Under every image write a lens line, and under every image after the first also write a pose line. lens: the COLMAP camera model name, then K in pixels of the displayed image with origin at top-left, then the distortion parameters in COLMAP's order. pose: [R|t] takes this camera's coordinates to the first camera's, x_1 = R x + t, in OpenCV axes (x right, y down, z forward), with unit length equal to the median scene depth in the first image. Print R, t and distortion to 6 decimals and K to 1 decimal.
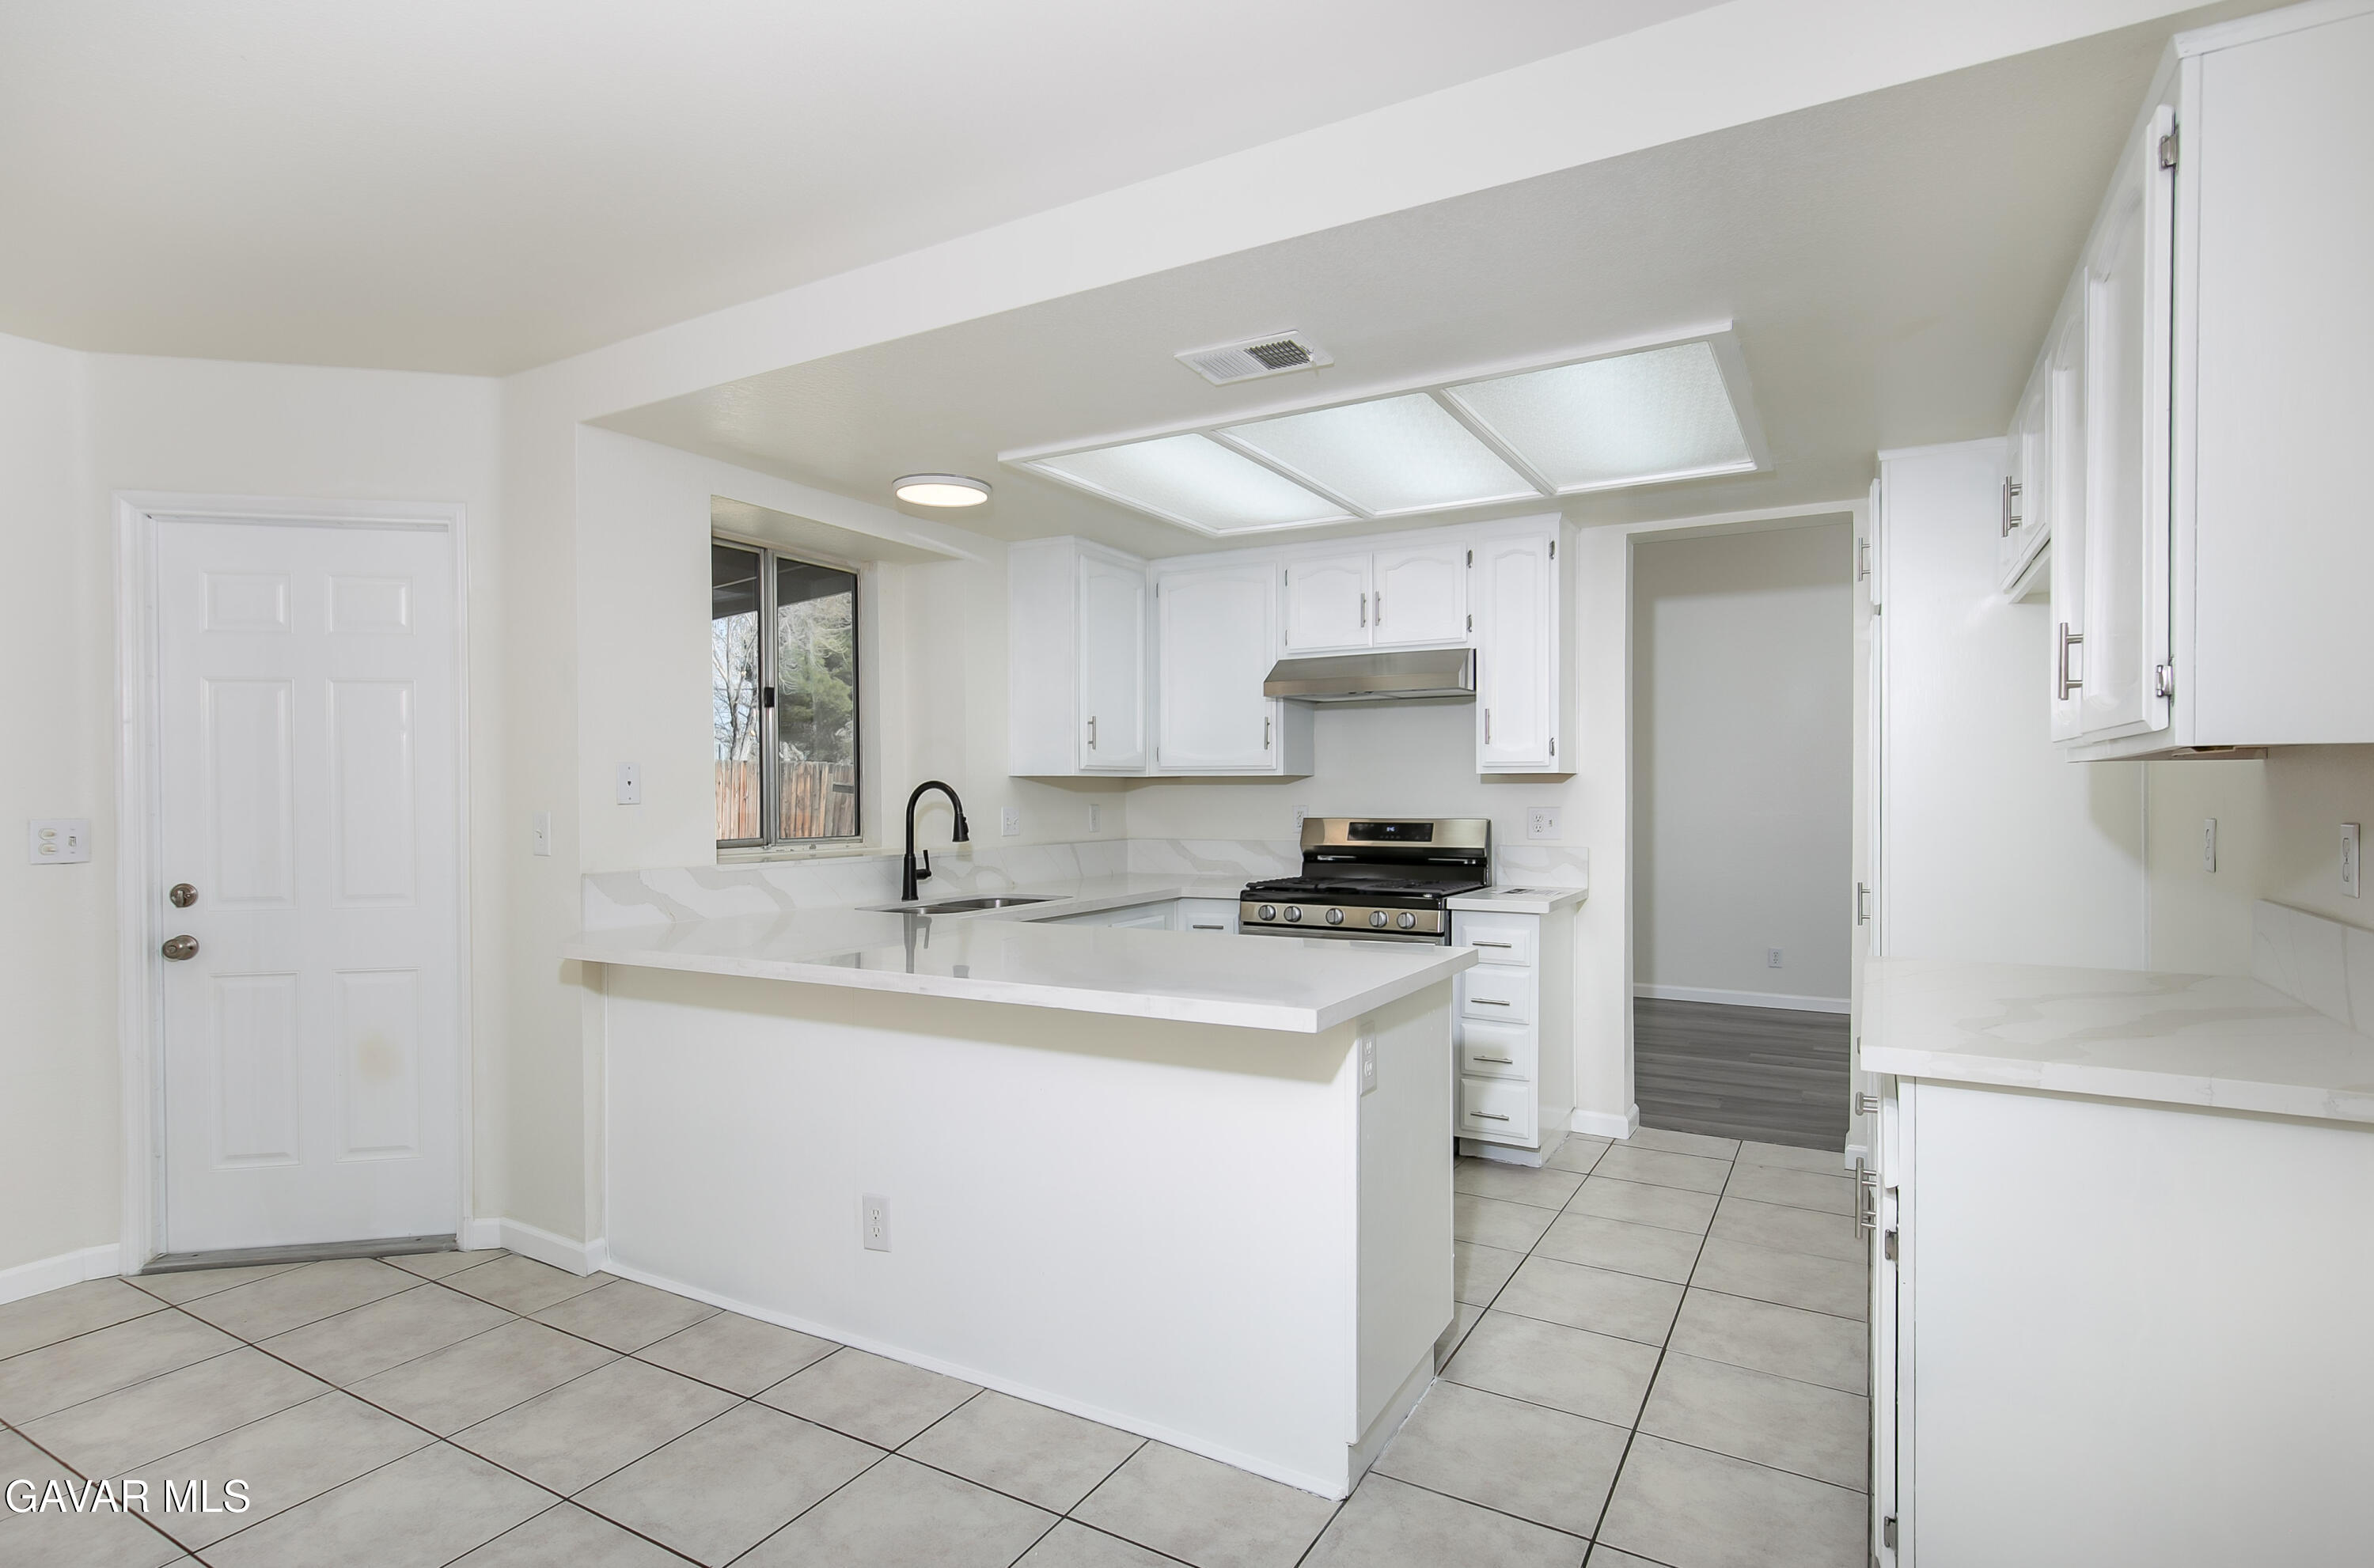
lens RADIAL K [[1197.9, 0, 1187.9], [0, 1197.9, 797.4], [0, 0, 1]] dist [-0.003411, -0.000444]
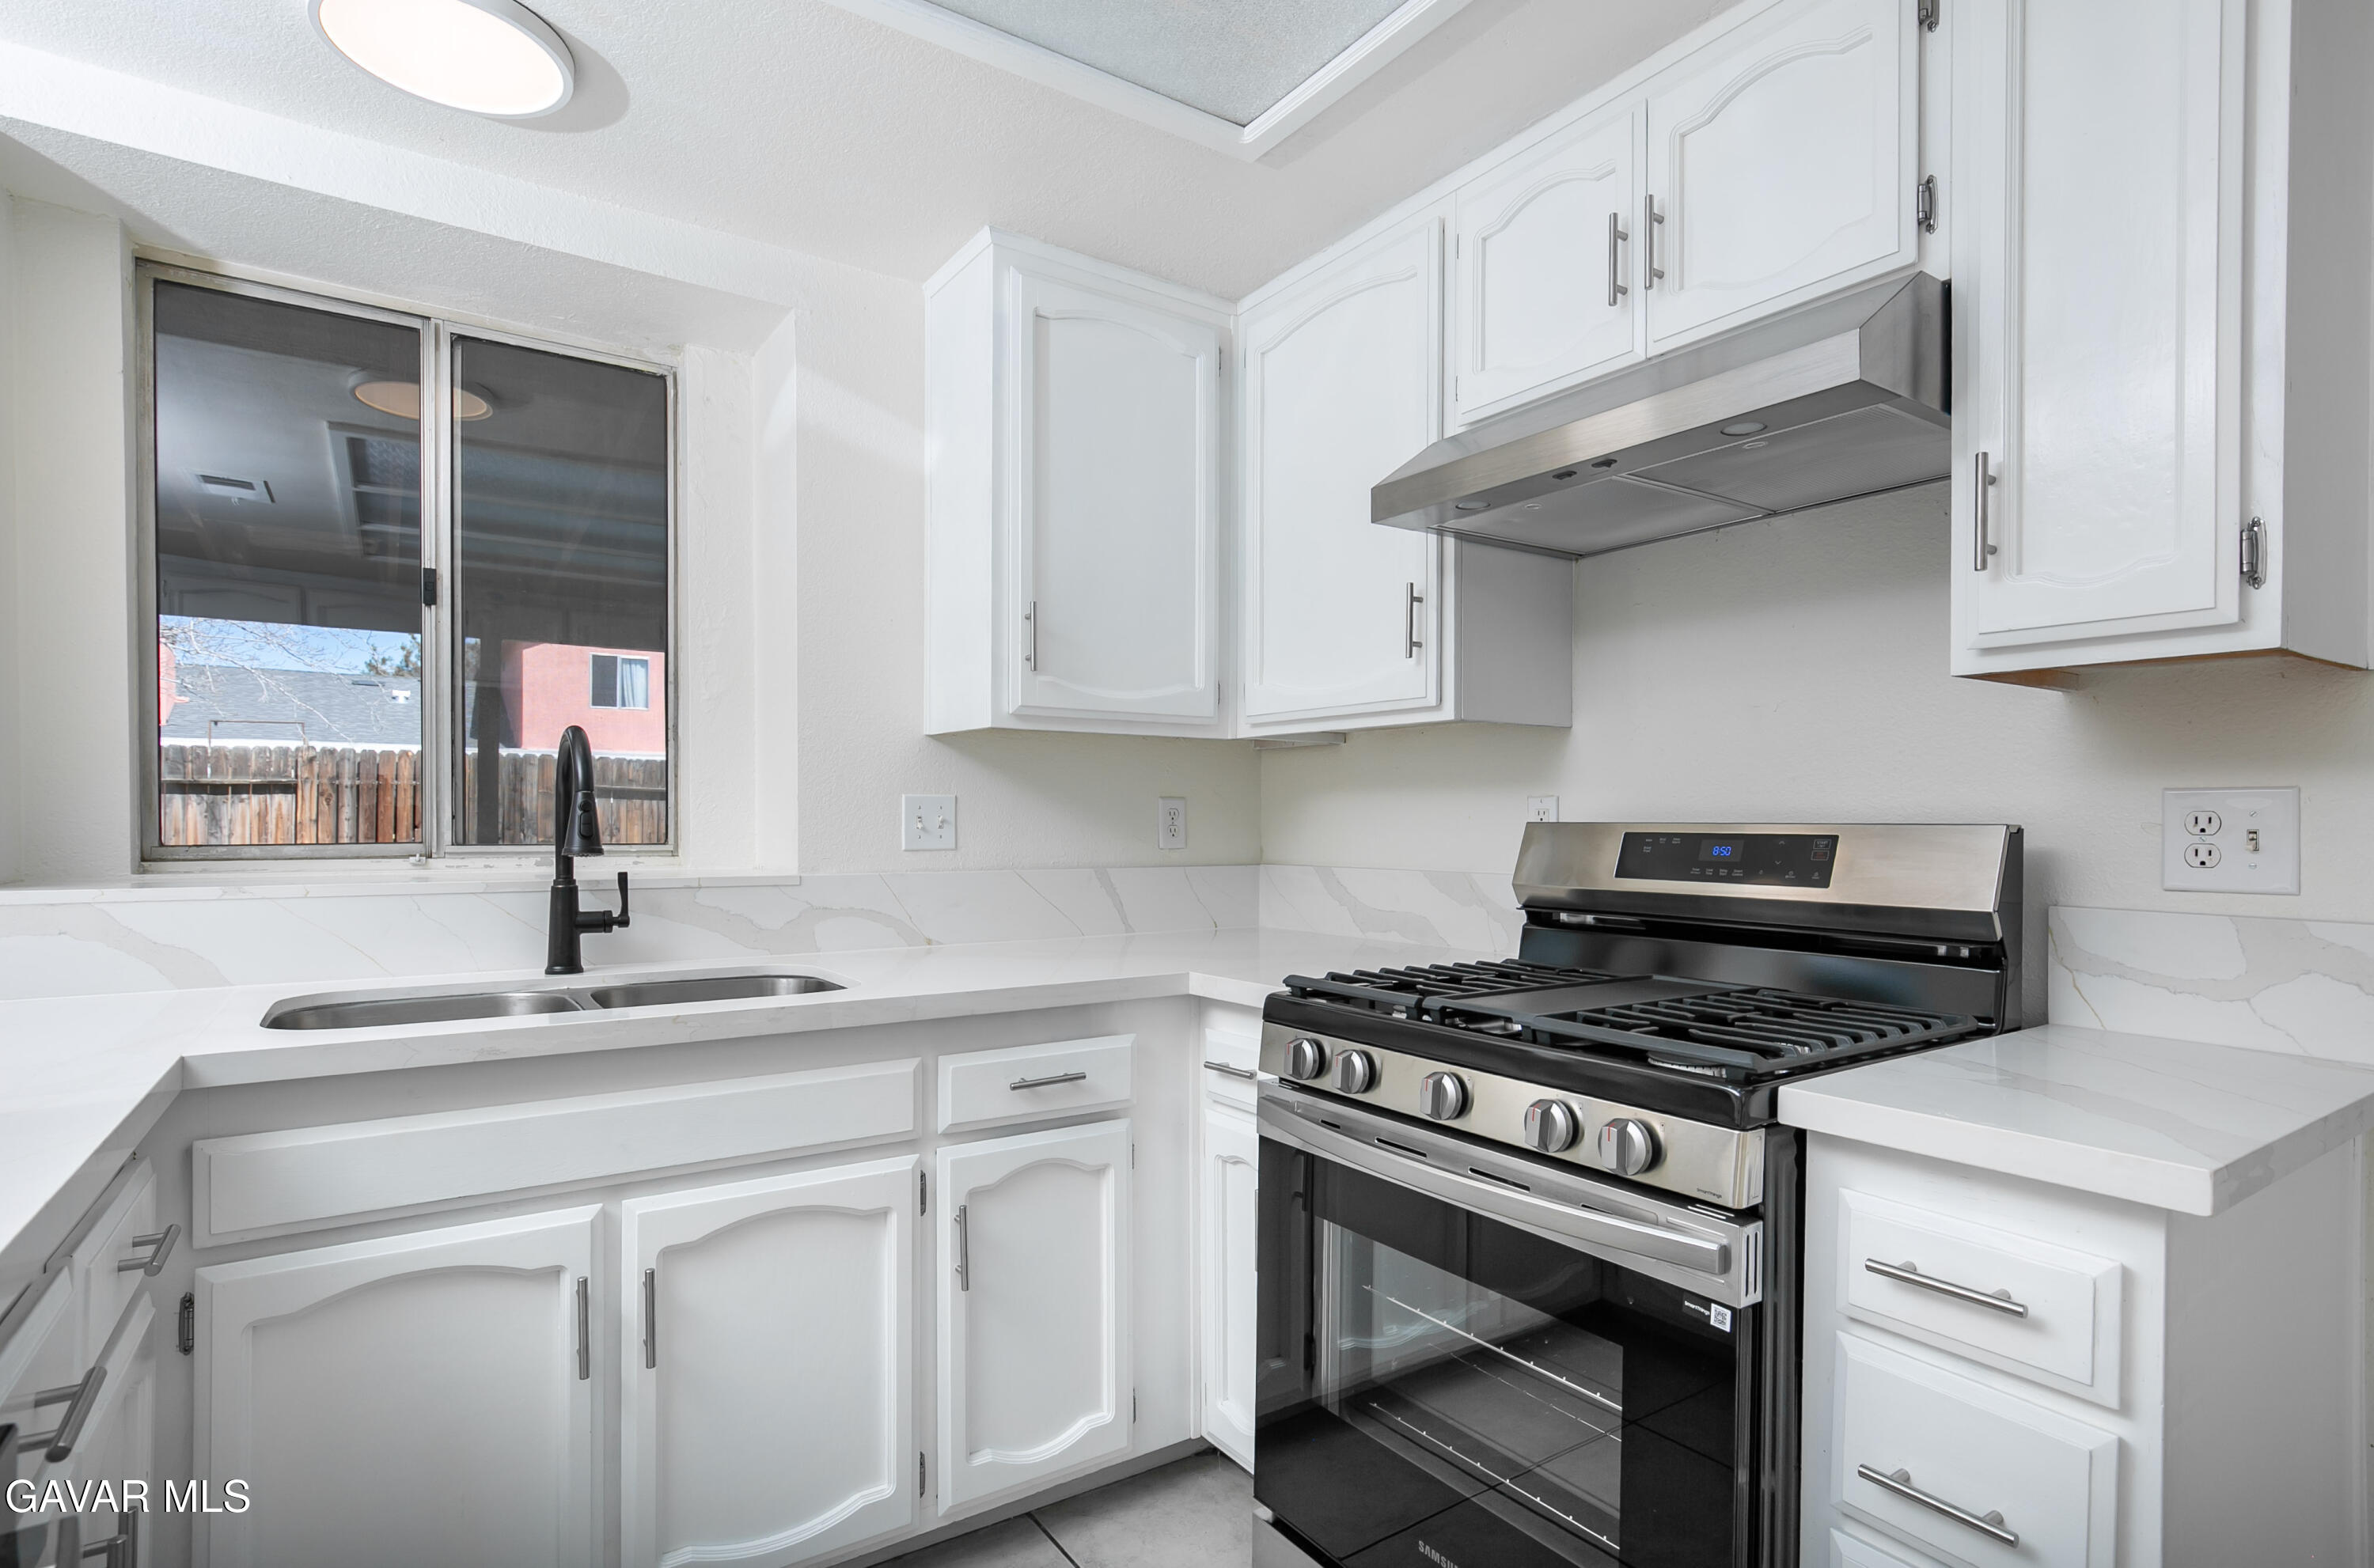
lens RADIAL K [[1197.9, 0, 1212.4], [0, 1197.9, 820.0], [0, 0, 1]] dist [-0.003411, -0.000444]
pose [[0.899443, 0.007286, -0.436977, 0.211706], [-0.007845, 0.999969, 0.000525, 0.019868], [0.436967, 0.002956, 0.899473, 0.657270]]
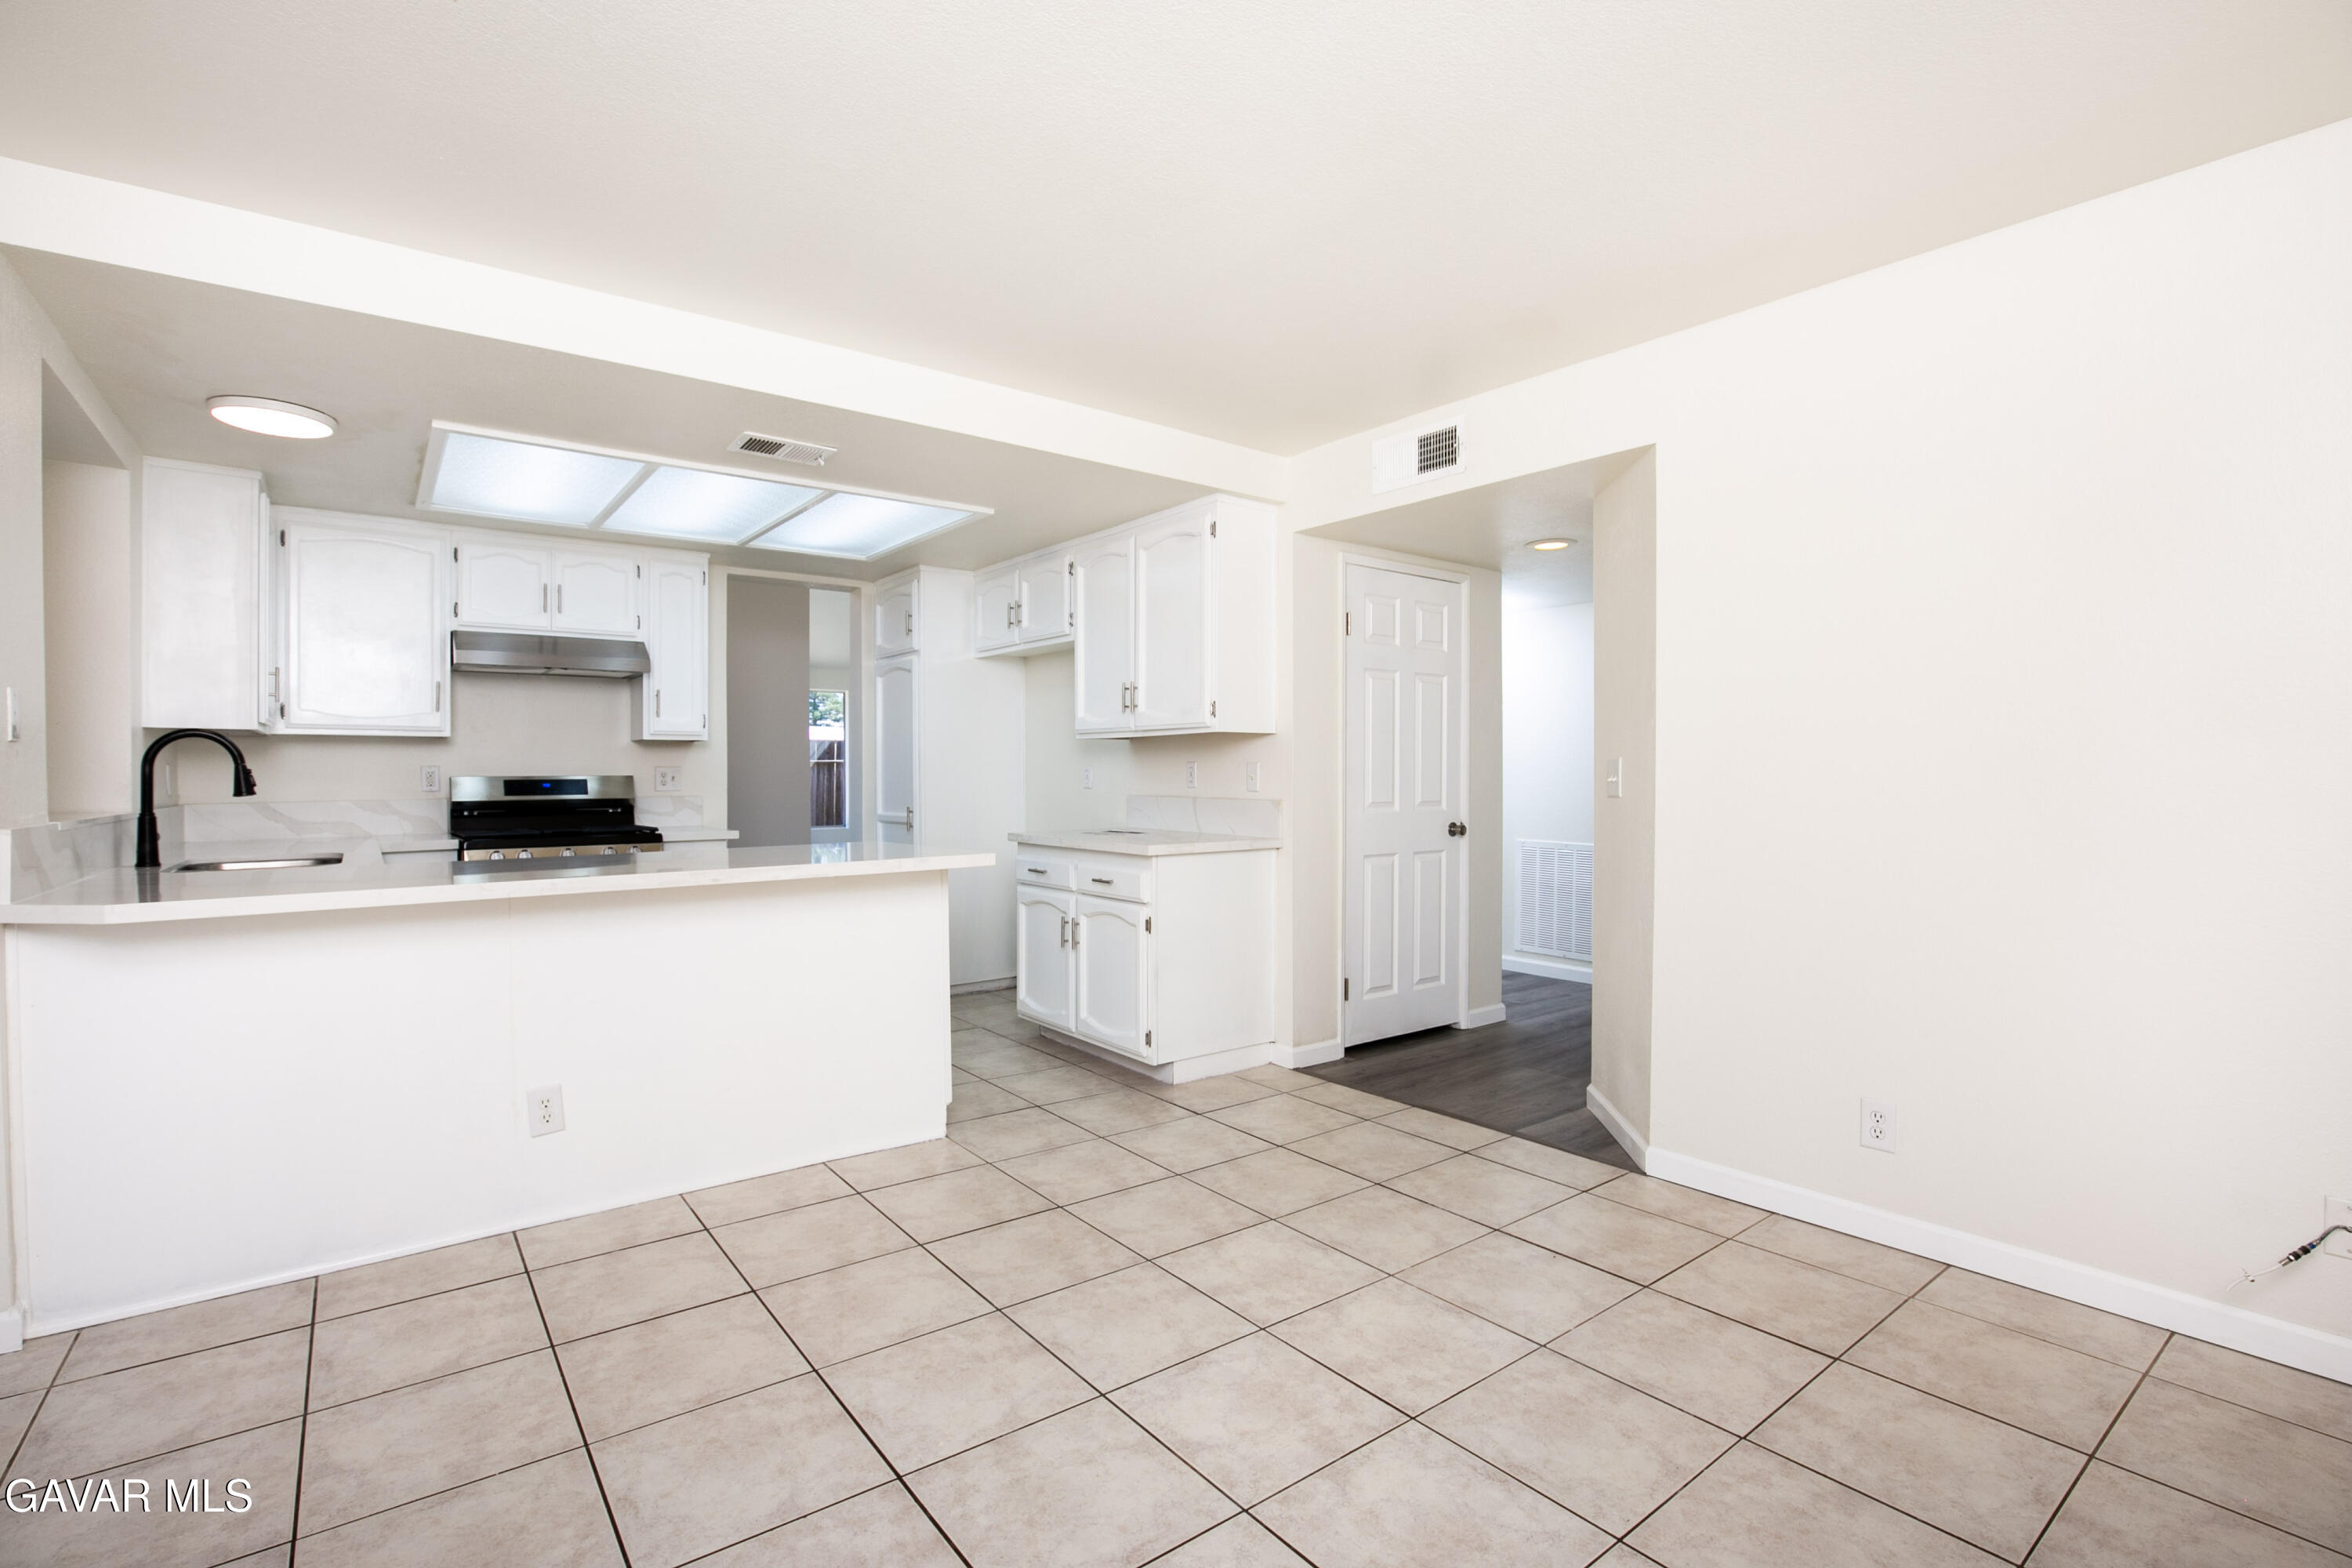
lens RADIAL K [[1061.8, 0, 1173.3], [0, 1061.8, 776.0], [0, 0, 1]] dist [-0.016939, -0.000454]
pose [[0.386723, -0.001909, 0.922194, -0.613577], [0.007786, 0.999969, -0.001195, 0.026262], [-0.922163, 0.007642, 0.386726, 0.034318]]
